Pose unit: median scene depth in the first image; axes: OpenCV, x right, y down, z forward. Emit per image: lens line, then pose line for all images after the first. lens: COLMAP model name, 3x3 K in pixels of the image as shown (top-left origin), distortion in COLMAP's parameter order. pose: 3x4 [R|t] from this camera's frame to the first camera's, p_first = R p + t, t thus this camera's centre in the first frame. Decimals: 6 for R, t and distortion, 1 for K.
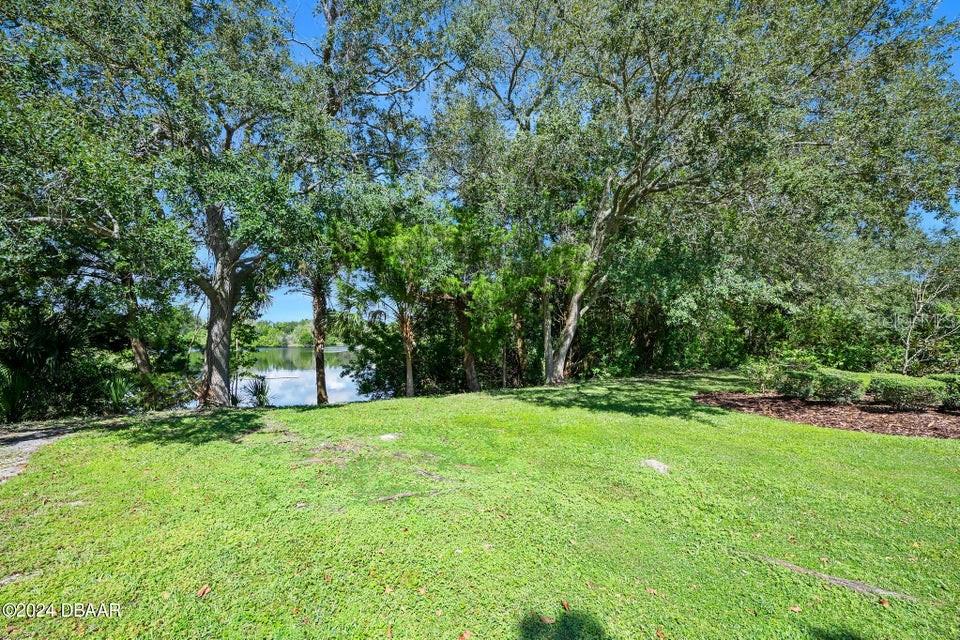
lens RADIAL K [[393.7, 0, 480.2], [0, 393.7, 322.6], [0, 0, 1]] dist [-0.012137, 0.000436]
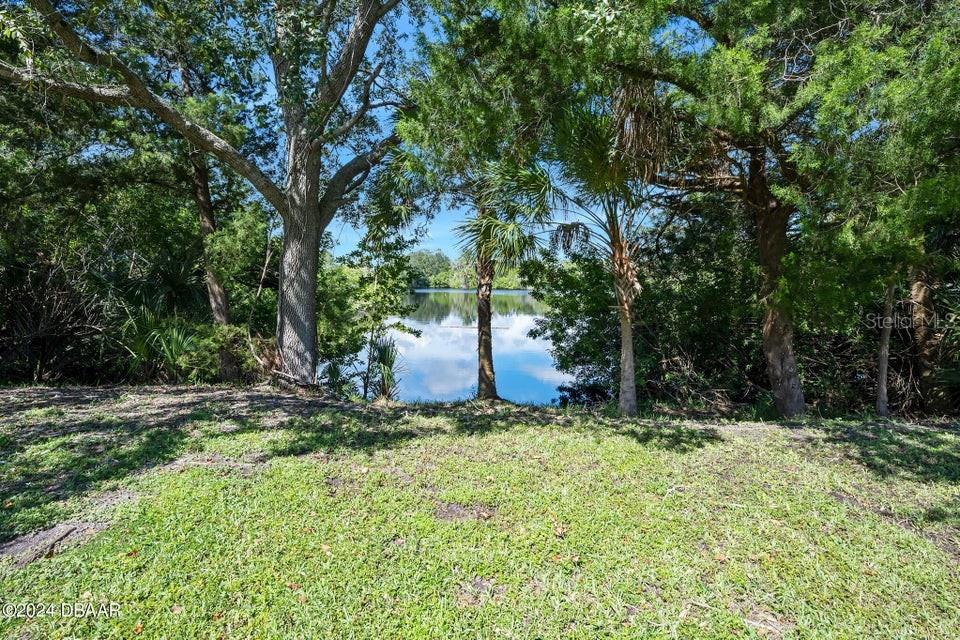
lens RADIAL K [[402.1, 0, 512.8], [0, 402.1, 304.7], [0, 0, 1]] dist [-0.014543, -0.000906]
pose [[0.832482, 0.042025, -0.552455, -0.029468], [0.010799, 0.995699, 0.092015, 0.028433], [0.553946, -0.082567, 0.828448, 0.517818]]
